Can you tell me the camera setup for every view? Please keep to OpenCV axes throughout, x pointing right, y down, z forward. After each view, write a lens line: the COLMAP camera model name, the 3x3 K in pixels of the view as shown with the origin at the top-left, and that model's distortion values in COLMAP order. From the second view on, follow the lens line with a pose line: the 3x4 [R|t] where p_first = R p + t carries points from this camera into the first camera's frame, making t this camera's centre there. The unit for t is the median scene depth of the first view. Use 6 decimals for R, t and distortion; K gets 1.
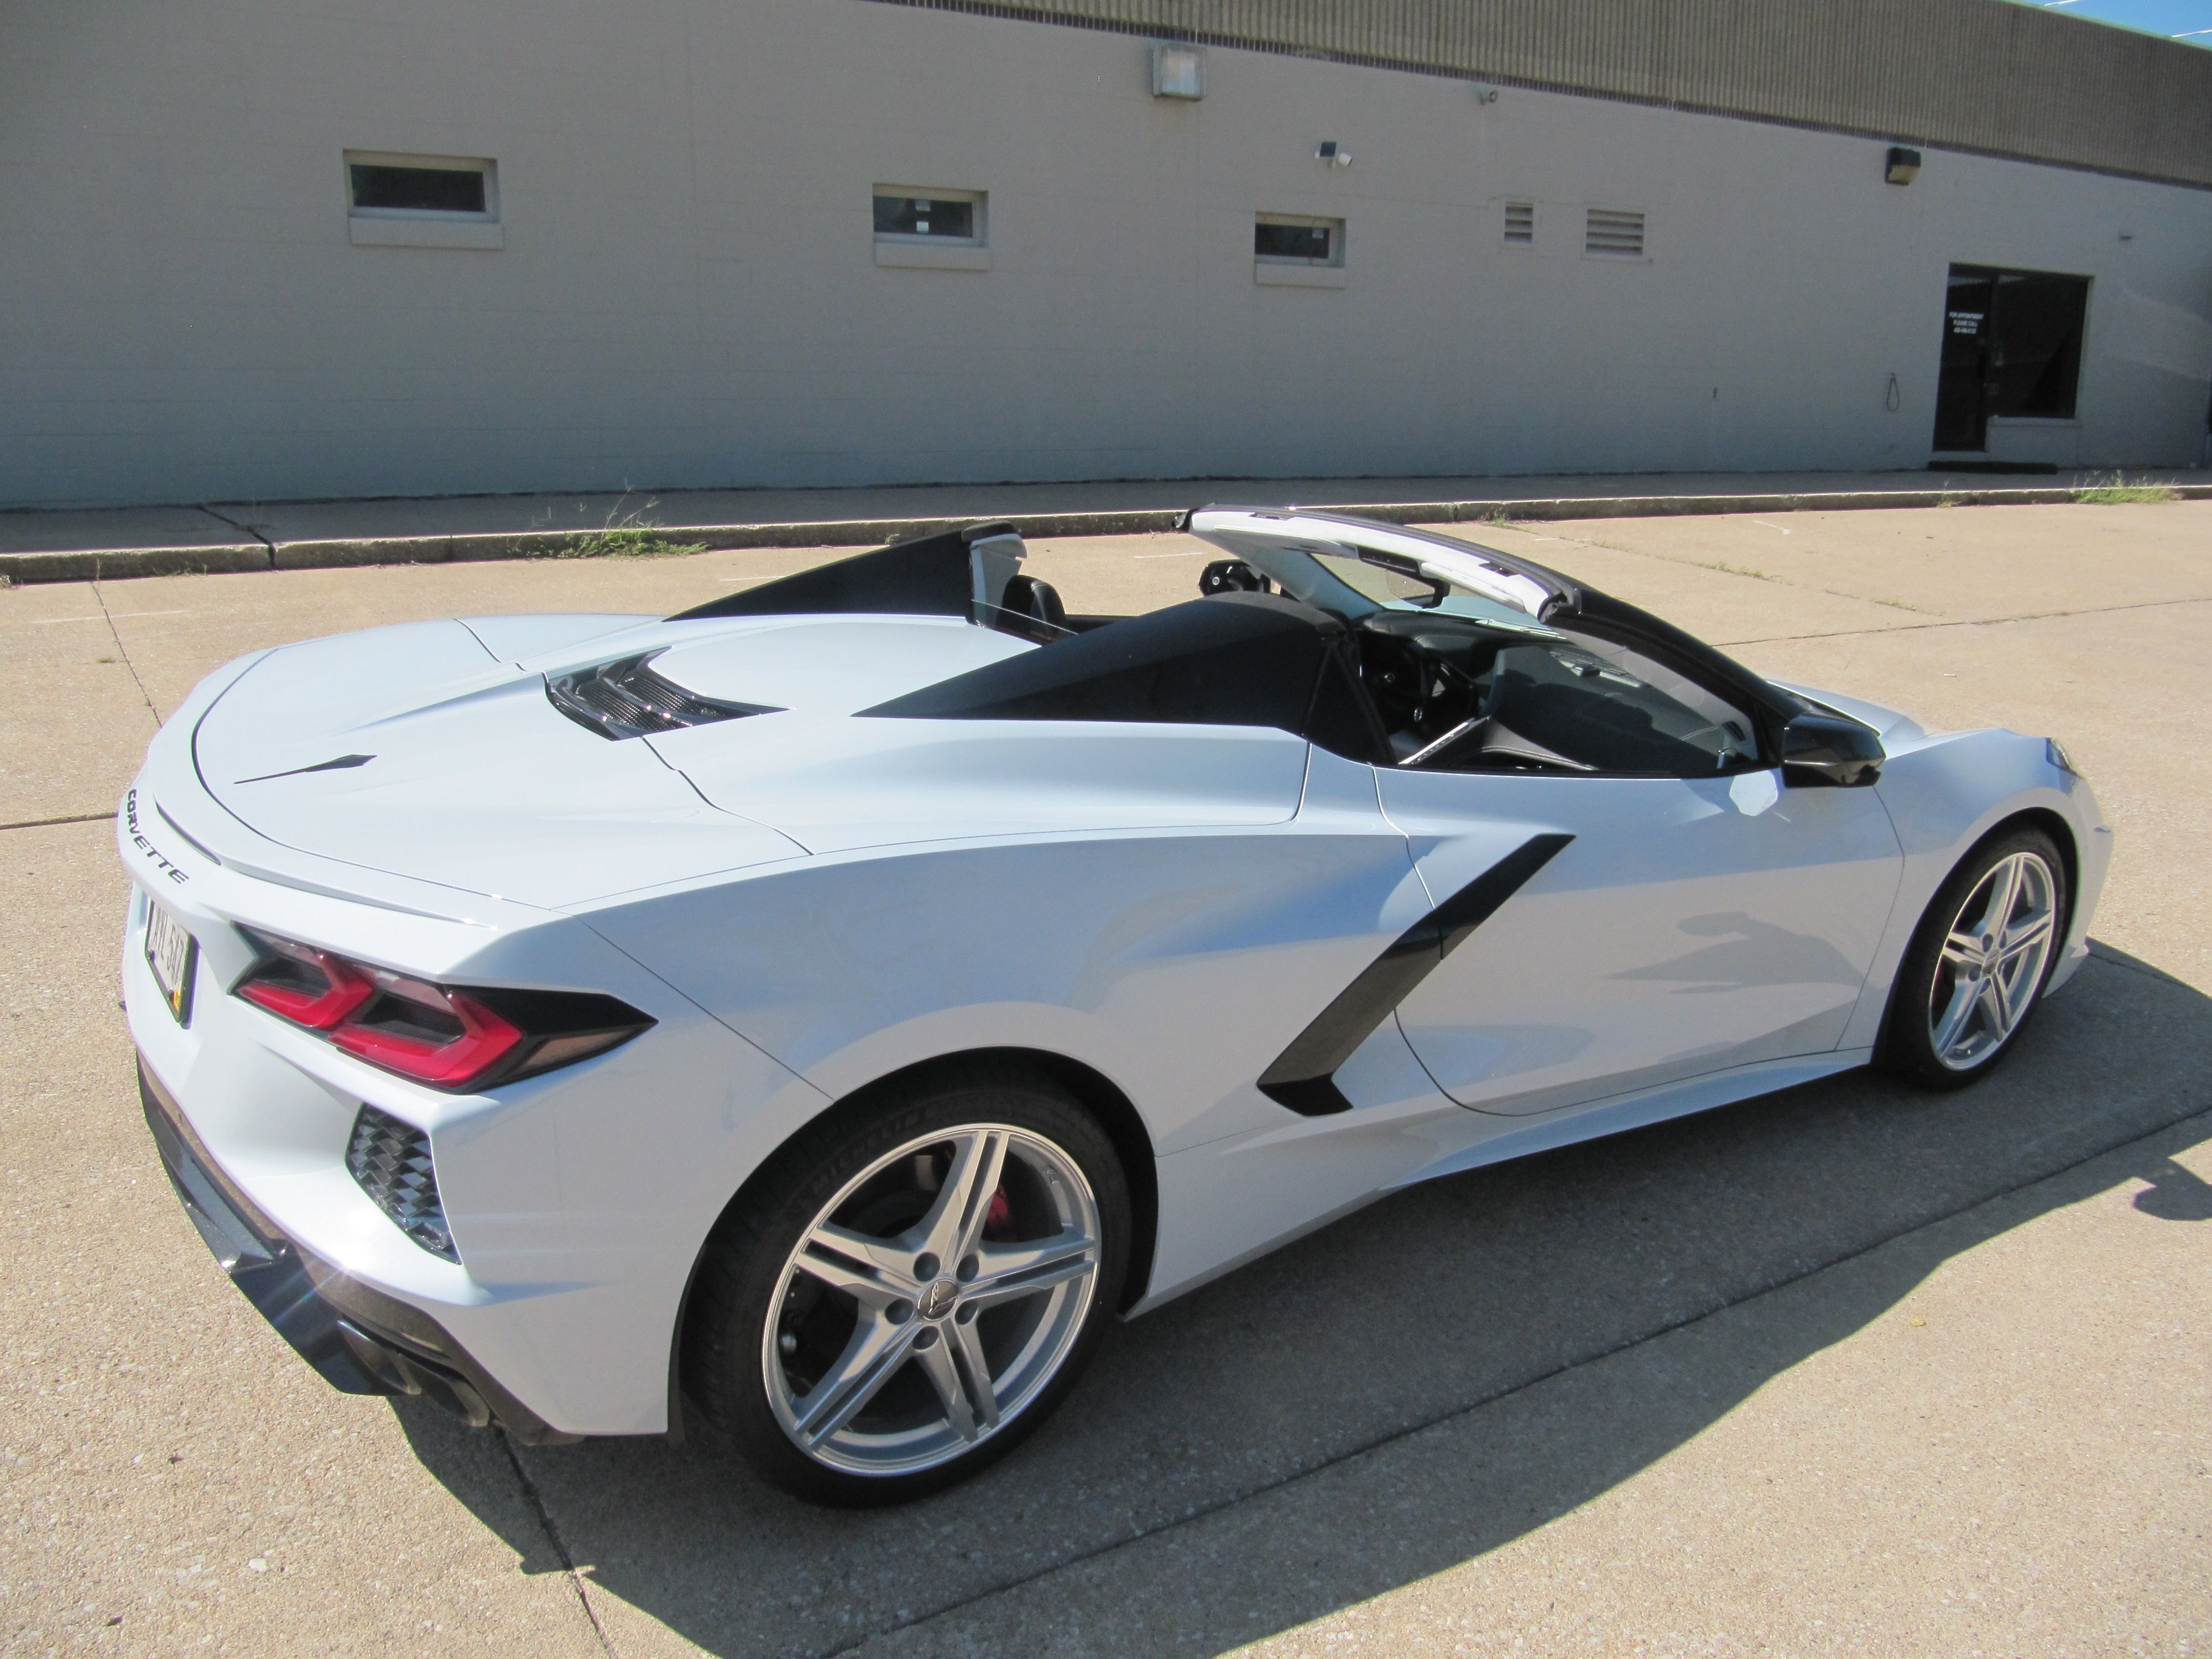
lens RADIAL K [[1821.1, 0, 1104.8], [0, 1821.1, 862.3], [0, 0, 1]] dist [-0.054961, 0.022011]
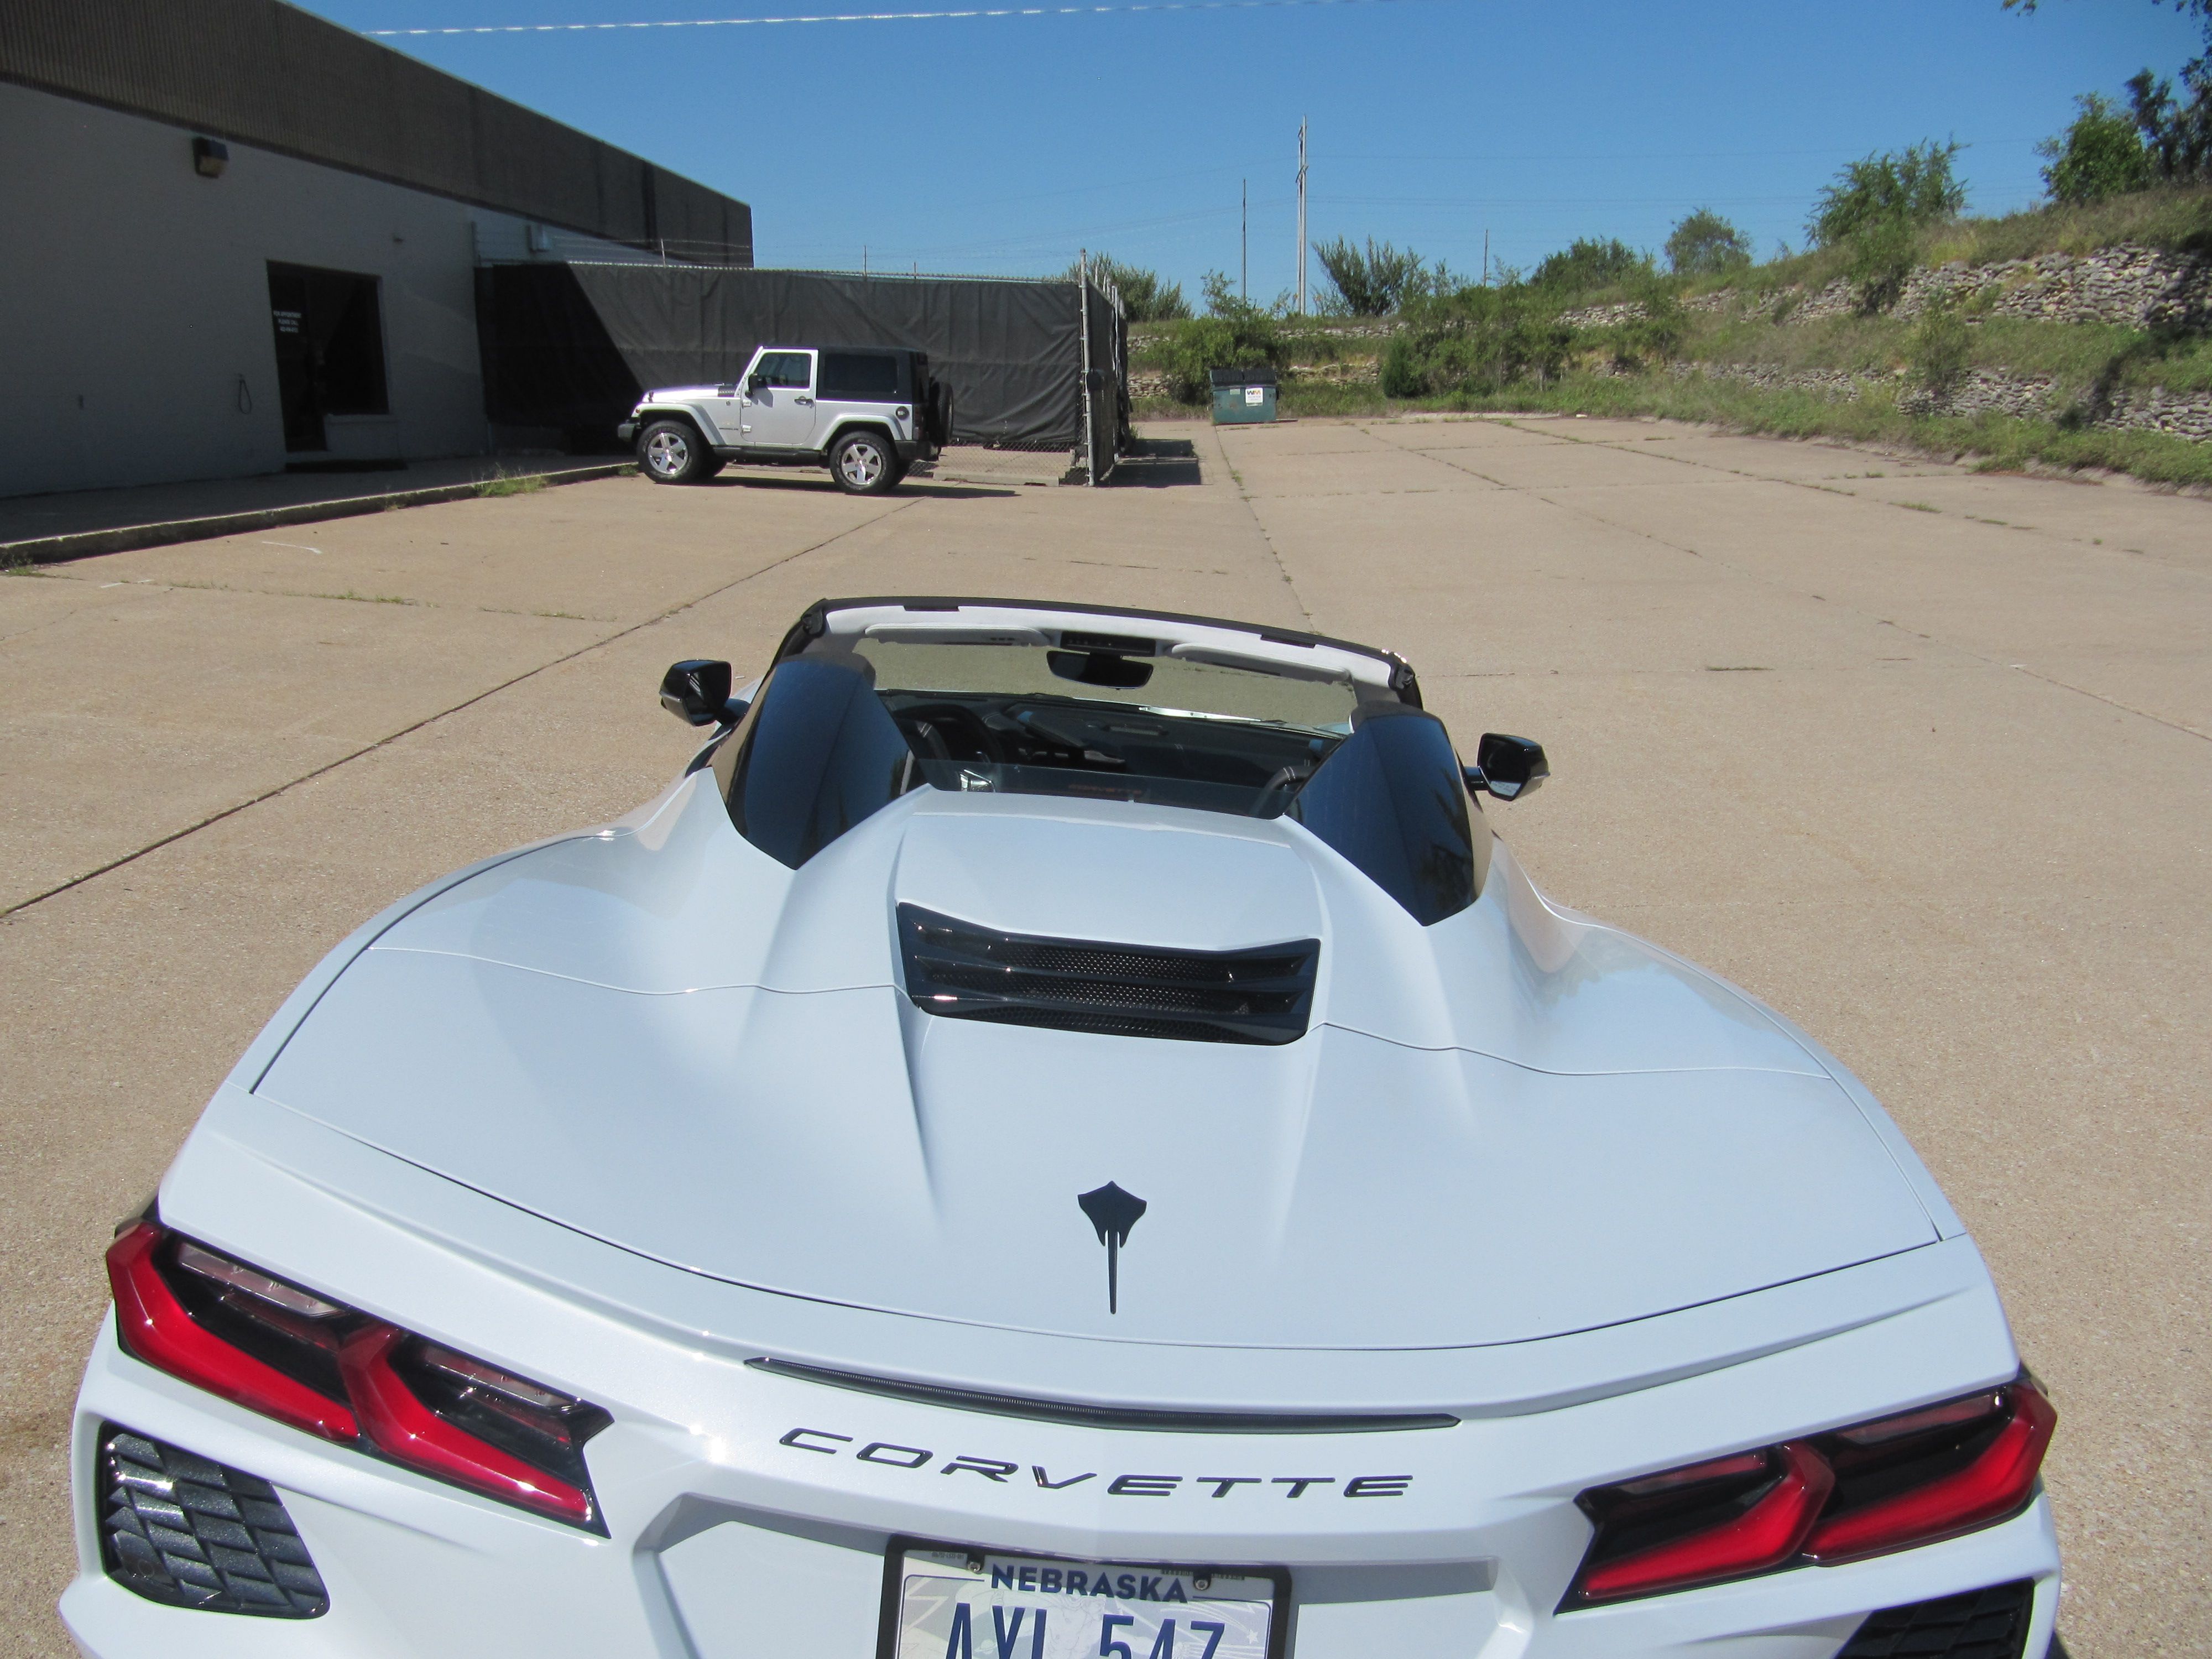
lens RADIAL K [[1821.1, 0, 1102.2], [0, 1821.1, 863.0], [0, 0, 1]] dist [-0.054961, 0.022011]
pose [[0.568886, -0.213101, 0.794328, -0.118654], [0.207388, 0.971805, 0.112187, -0.031415], [-0.795839, 0.100912, 0.597041, 0.090228]]
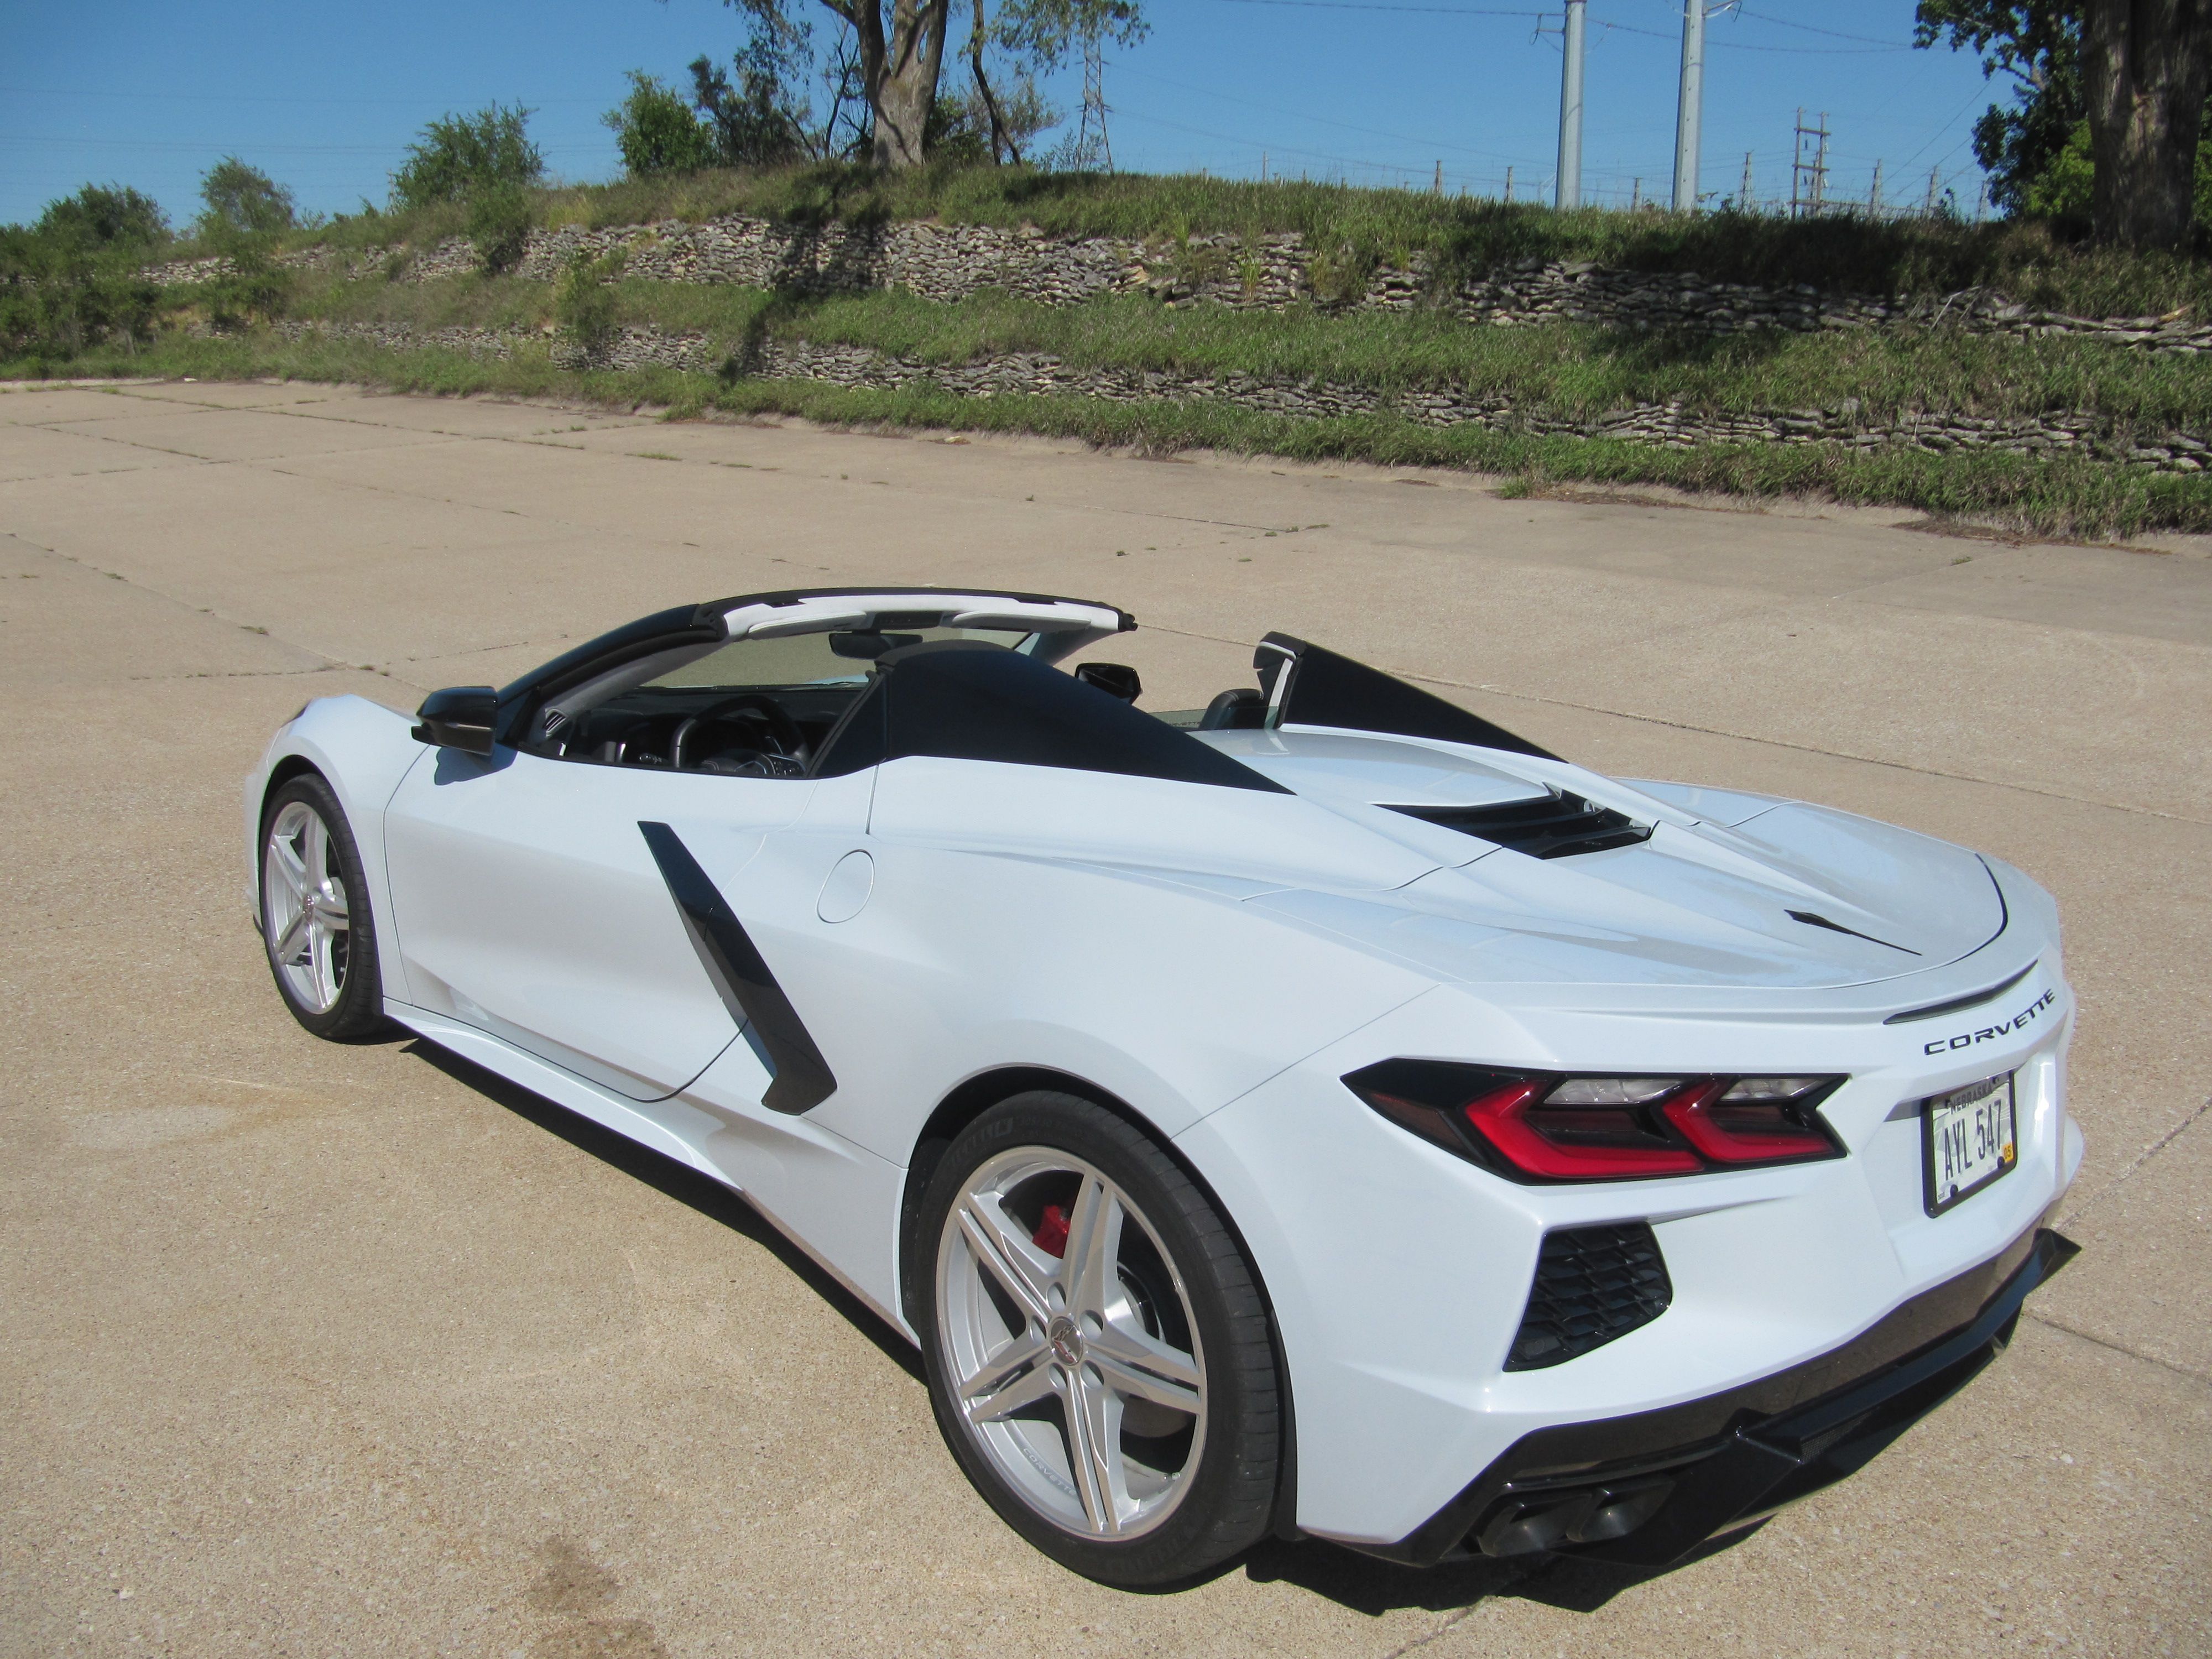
lens RADIAL K [[1821.1, 0, 1111.4], [0, 1821.1, 846.6], [0, 0, 1]] dist [-0.054961, 0.022011]
pose [[-0.152969, -0.270881, 0.950381, -0.173513], [0.247482, 0.920554, 0.302214, -0.064668], [-0.956741, 0.281431, -0.073778, 0.196028]]
